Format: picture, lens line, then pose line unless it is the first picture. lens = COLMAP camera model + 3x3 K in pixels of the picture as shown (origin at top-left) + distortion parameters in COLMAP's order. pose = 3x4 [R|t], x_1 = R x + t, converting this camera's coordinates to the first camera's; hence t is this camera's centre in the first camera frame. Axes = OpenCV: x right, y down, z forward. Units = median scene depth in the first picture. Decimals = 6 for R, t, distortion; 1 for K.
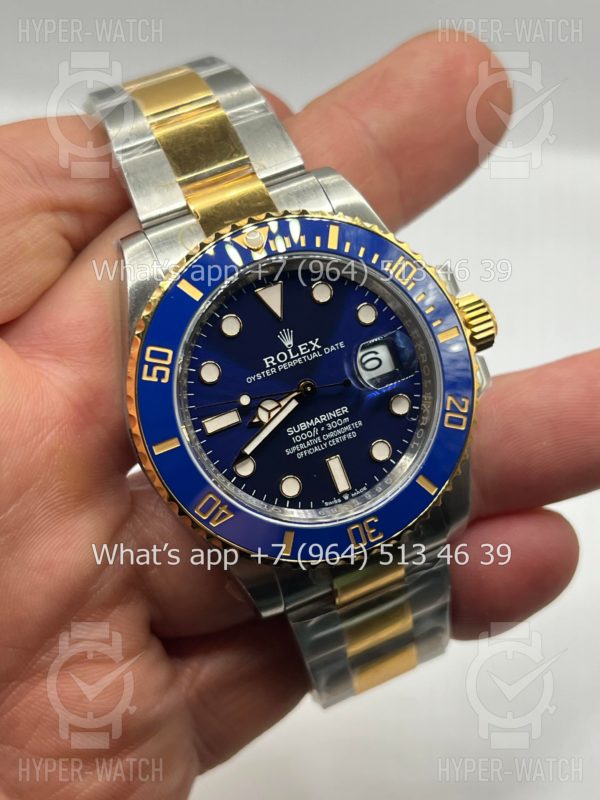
lens RADIAL K [[1179.2, 0, 285.8], [0, 1179.2, 377.7], [0, 0, 1]] dist [0.238596, 0.010842]
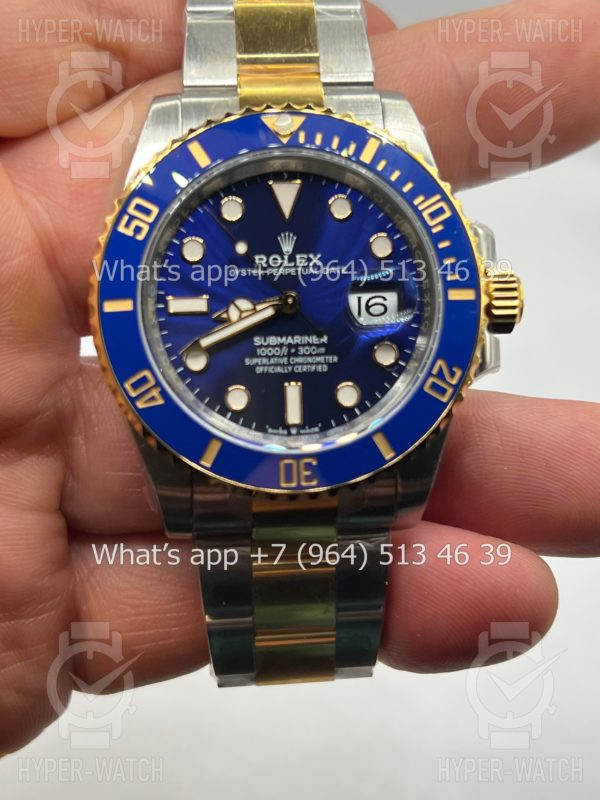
lens RADIAL K [[1179.2, 0, 285.8], [0, 1179.2, 377.7], [0, 0, 1]] dist [0.238596, 0.010842]
pose [[0.939315, 0.306415, -0.154263, 0.171402], [-0.319176, 0.945424, -0.065568, 0.123890], [0.125753, 0.110826, 0.985852, 0.116252]]
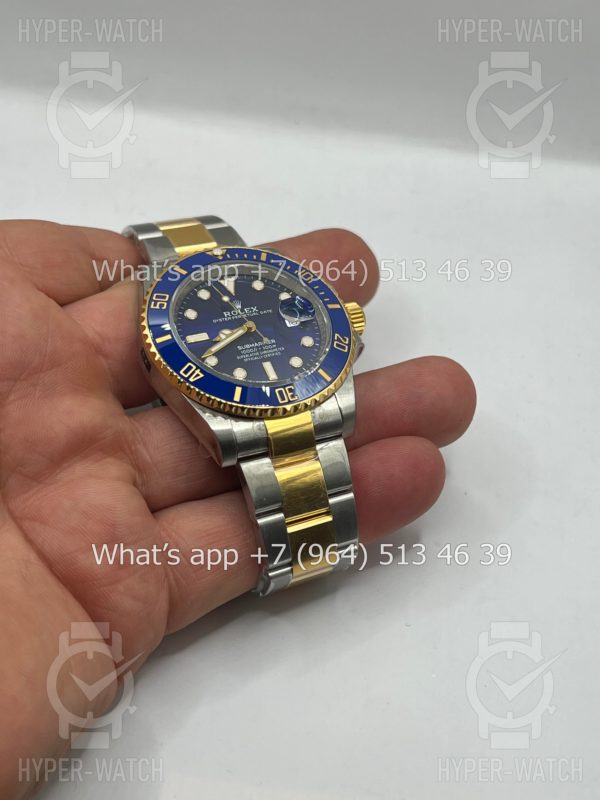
lens RADIAL K [[1179.2, 0, 285.8], [0, 1179.2, 377.7], [0, 0, 1]] dist [0.238596, 0.010842]
pose [[0.999626, -0.021522, 0.016868, 0.039097], [0.027336, 0.802032, -0.596655, 1.049453], [-0.000687, 0.596893, 0.802321, -0.281906]]
